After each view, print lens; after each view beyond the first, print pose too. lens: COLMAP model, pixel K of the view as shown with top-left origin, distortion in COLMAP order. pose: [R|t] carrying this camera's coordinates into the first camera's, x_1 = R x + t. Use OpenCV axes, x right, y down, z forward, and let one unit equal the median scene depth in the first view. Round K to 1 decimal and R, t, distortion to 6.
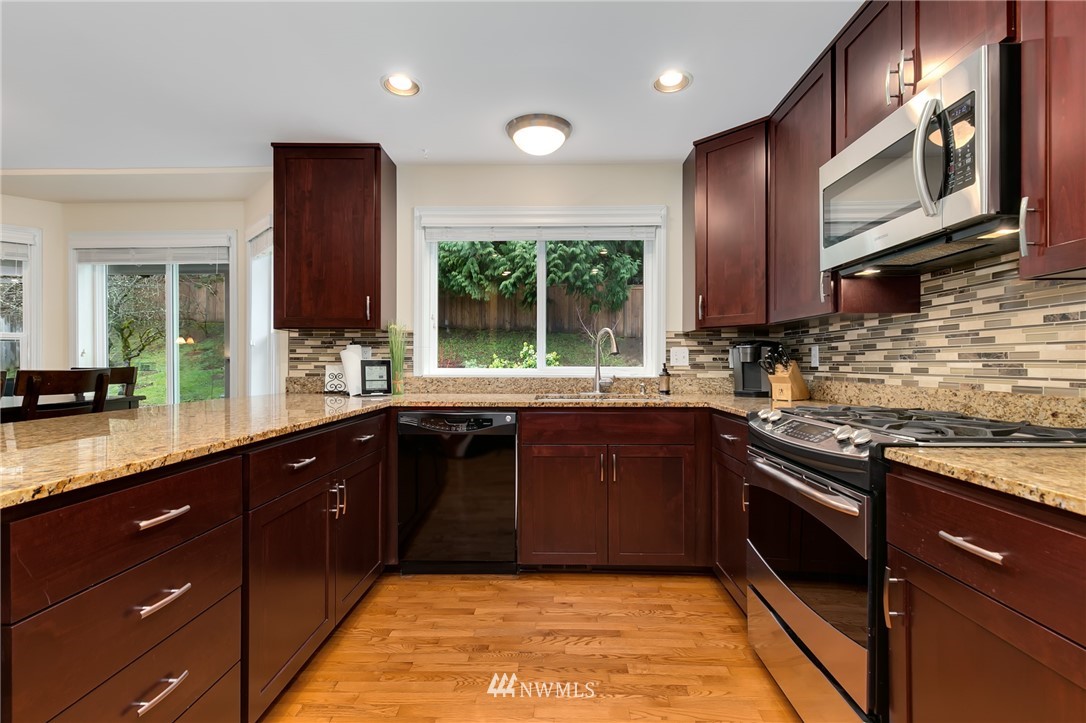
lens RADIAL K [[496.5, 0, 534.7], [0, 496.5, 361.8], [0, 0, 1]] dist [0.007906, 0.001598]
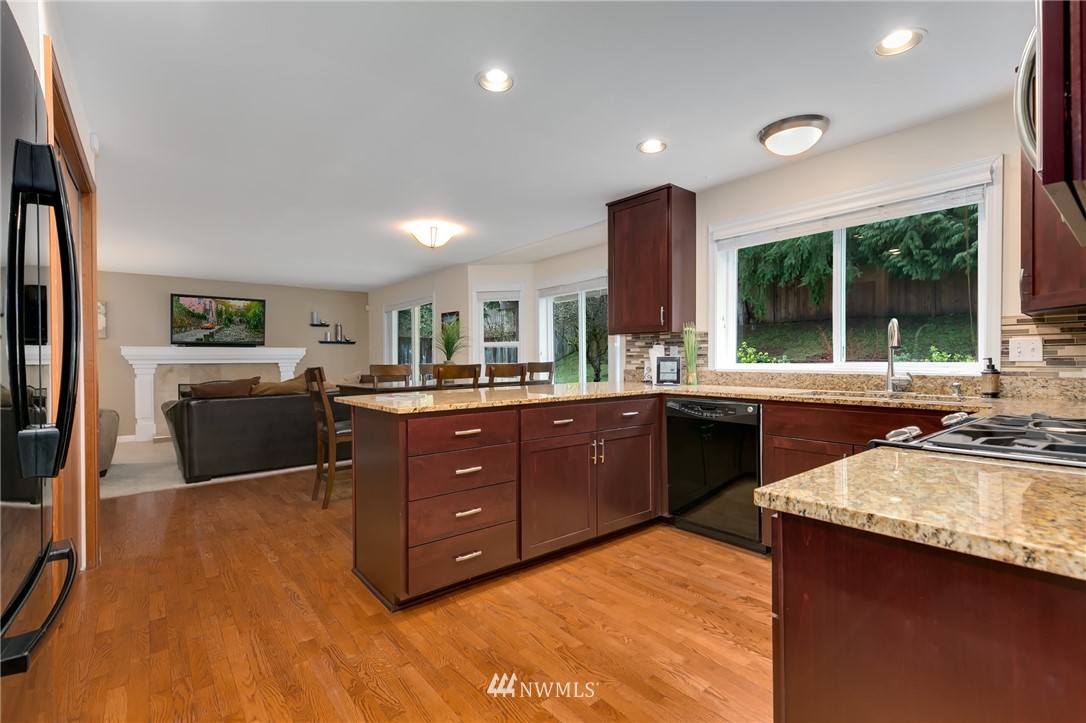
lens RADIAL K [[496.5, 0, 543.7], [0, 496.5, 363.5], [0, 0, 1]] dist [0.007906, 0.001598]
pose [[0.649441, 0.003584, -0.760404, 0.395073], [0.006988, 0.999919, 0.010681, -0.001783], [0.760380, -0.012250, 0.649363, -0.051187]]
